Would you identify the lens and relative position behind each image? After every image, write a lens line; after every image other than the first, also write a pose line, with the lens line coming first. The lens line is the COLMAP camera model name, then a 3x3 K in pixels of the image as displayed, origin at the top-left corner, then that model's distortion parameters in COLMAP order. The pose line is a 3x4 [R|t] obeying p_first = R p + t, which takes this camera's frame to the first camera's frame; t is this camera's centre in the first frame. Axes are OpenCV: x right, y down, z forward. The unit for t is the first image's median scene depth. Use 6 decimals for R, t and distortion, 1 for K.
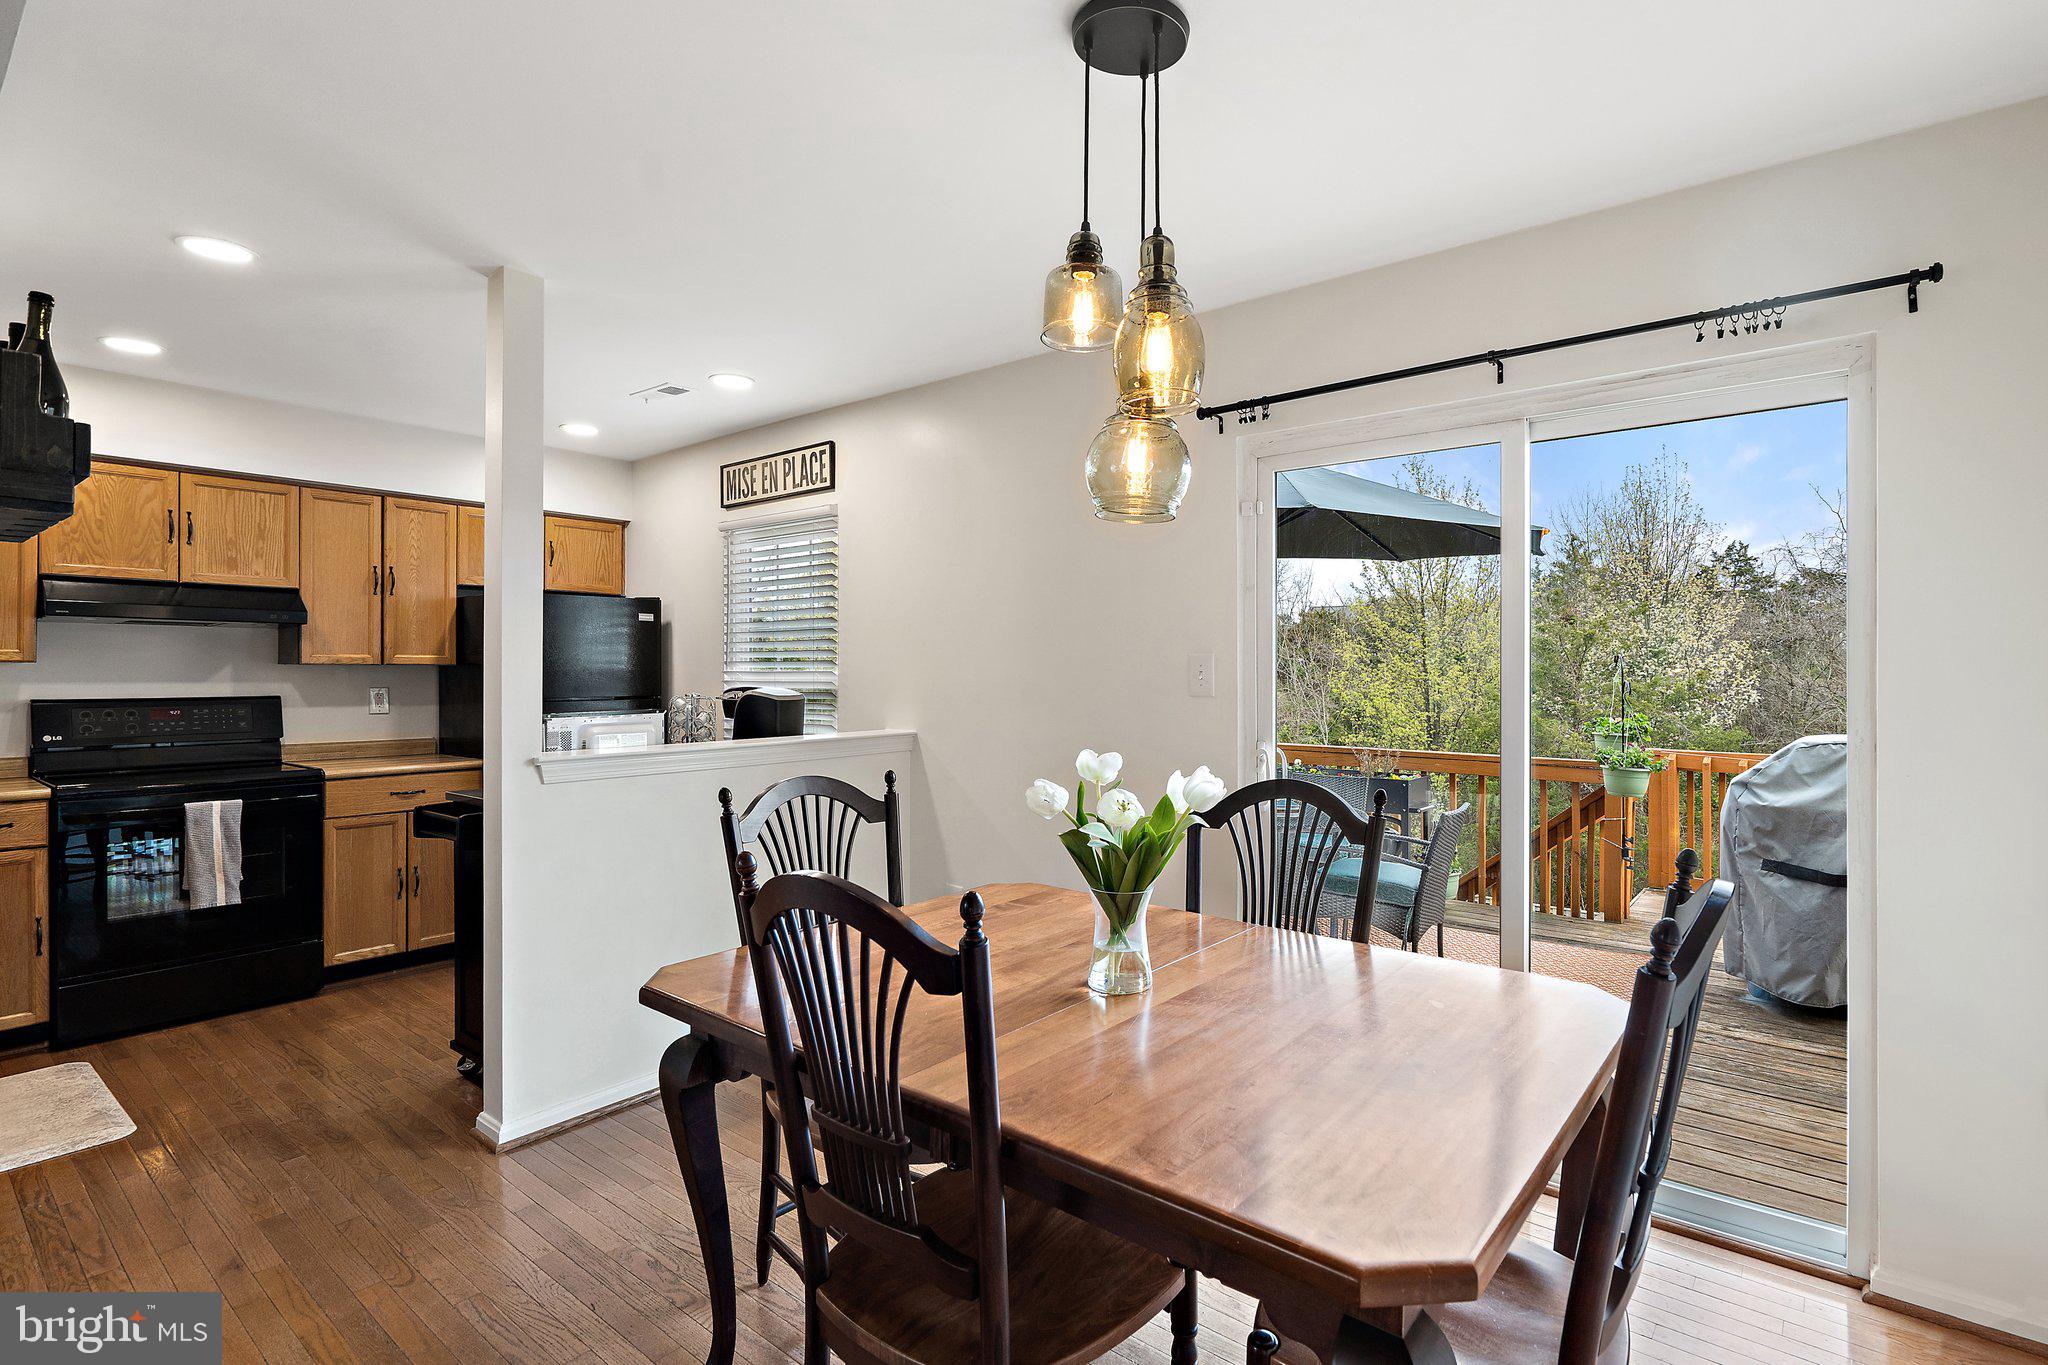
lens RADIAL K [[957.3, 0, 1029.1], [0, 957.3, 672.5], [0, 0, 1]] dist [-0.000124, 0.000050]
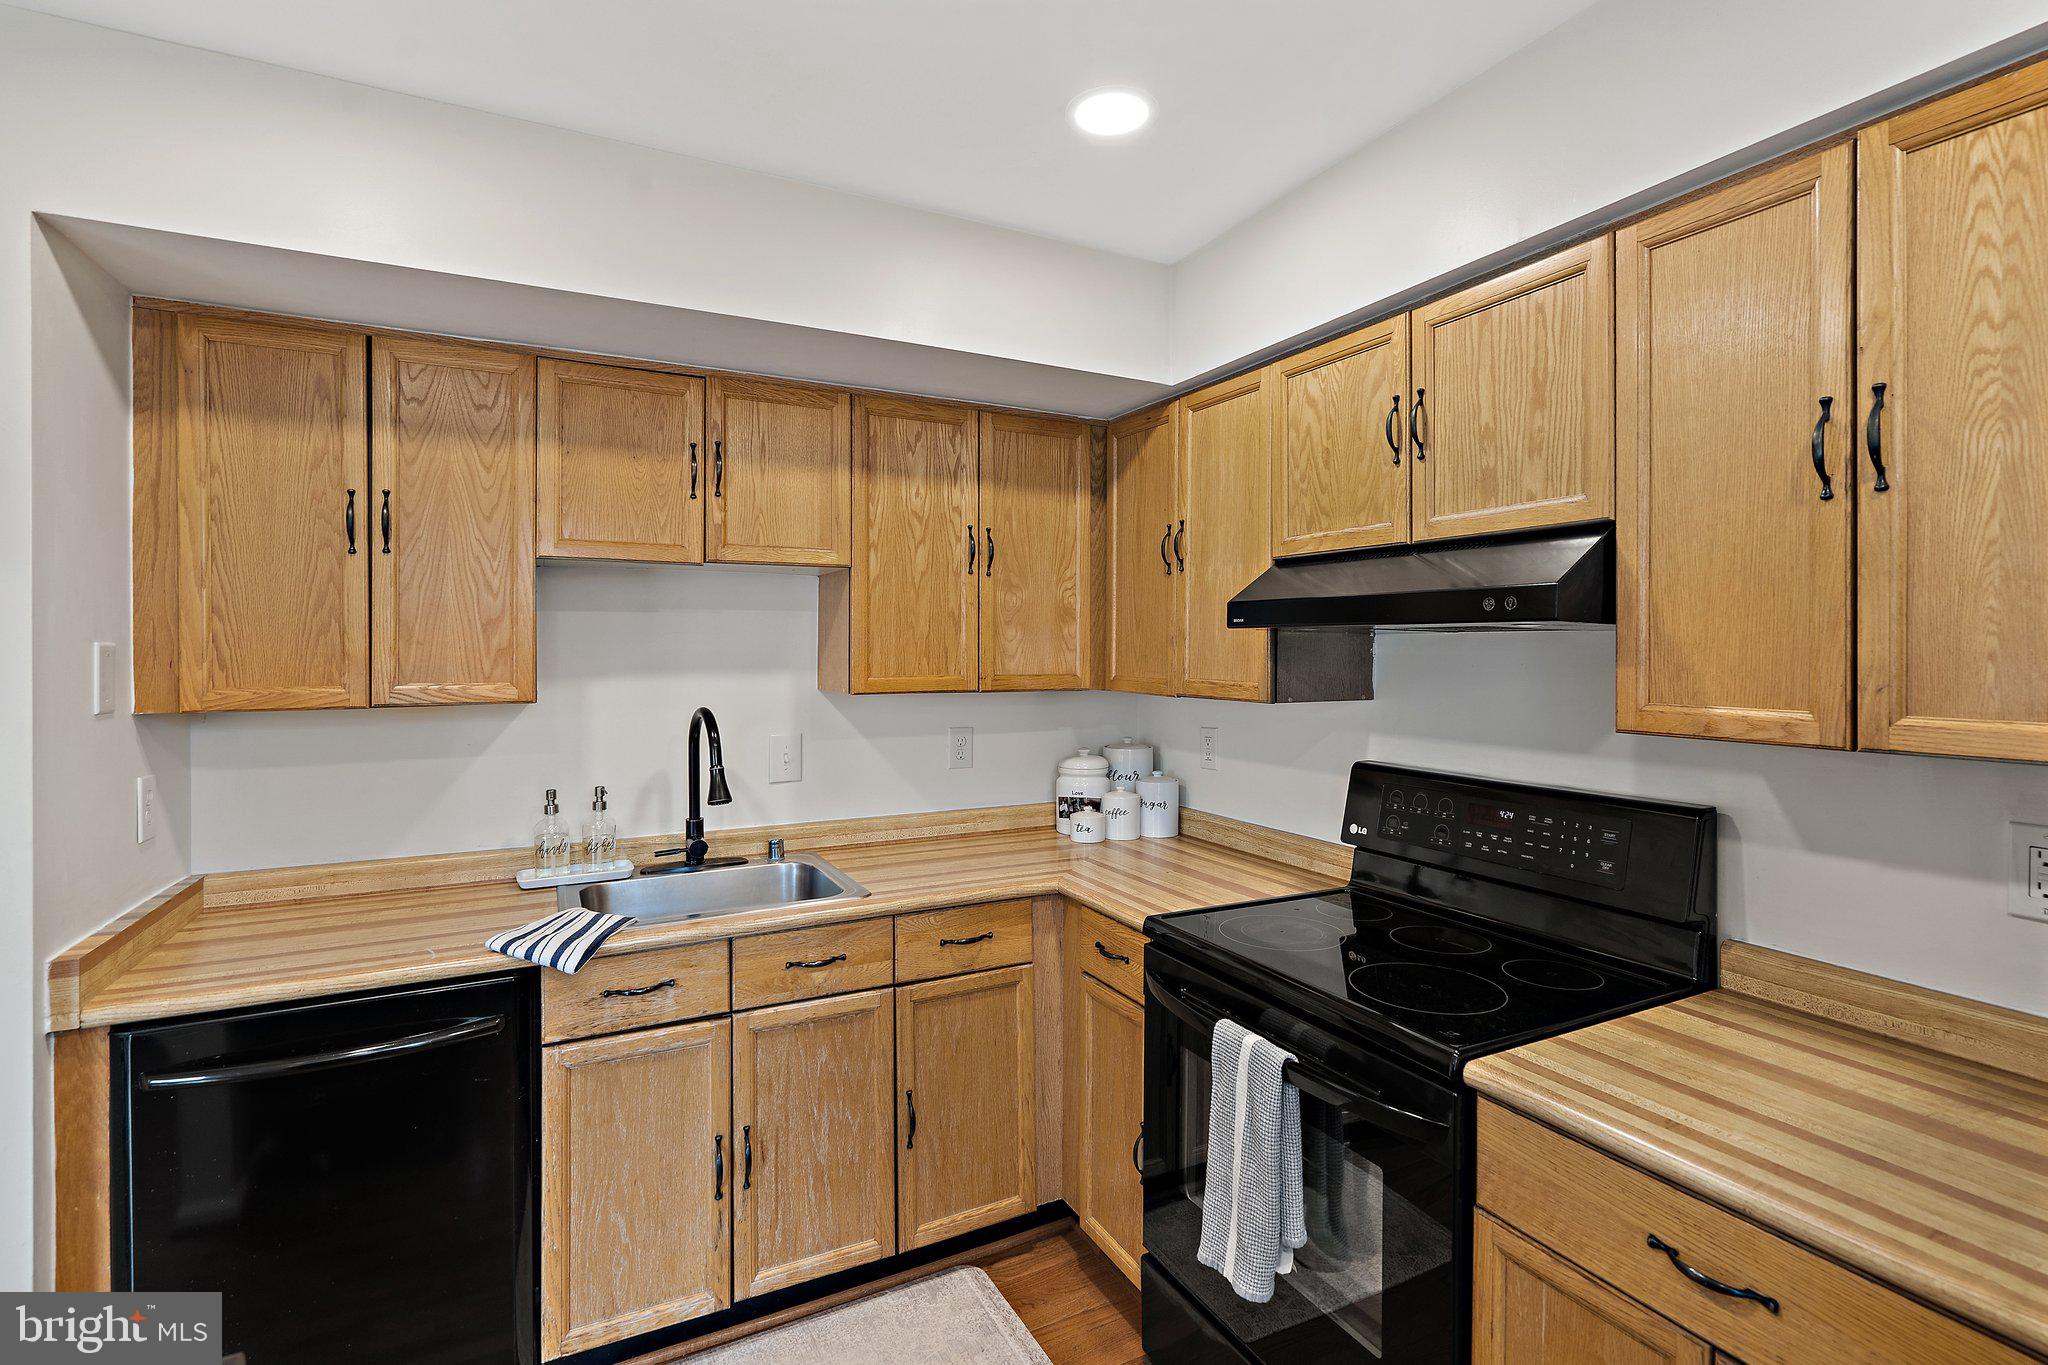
lens RADIAL K [[977.8, 0, 1027.0], [0, 977.8, 646.8], [0, 0, 1]] dist [0.000276, -0.000032]
pose [[-0.391413, 0.000997, -0.920215, -0.357525], [0.005987, 0.999981, -0.001463, -0.042624], [0.920196, -0.006082, -0.391411, 0.981400]]
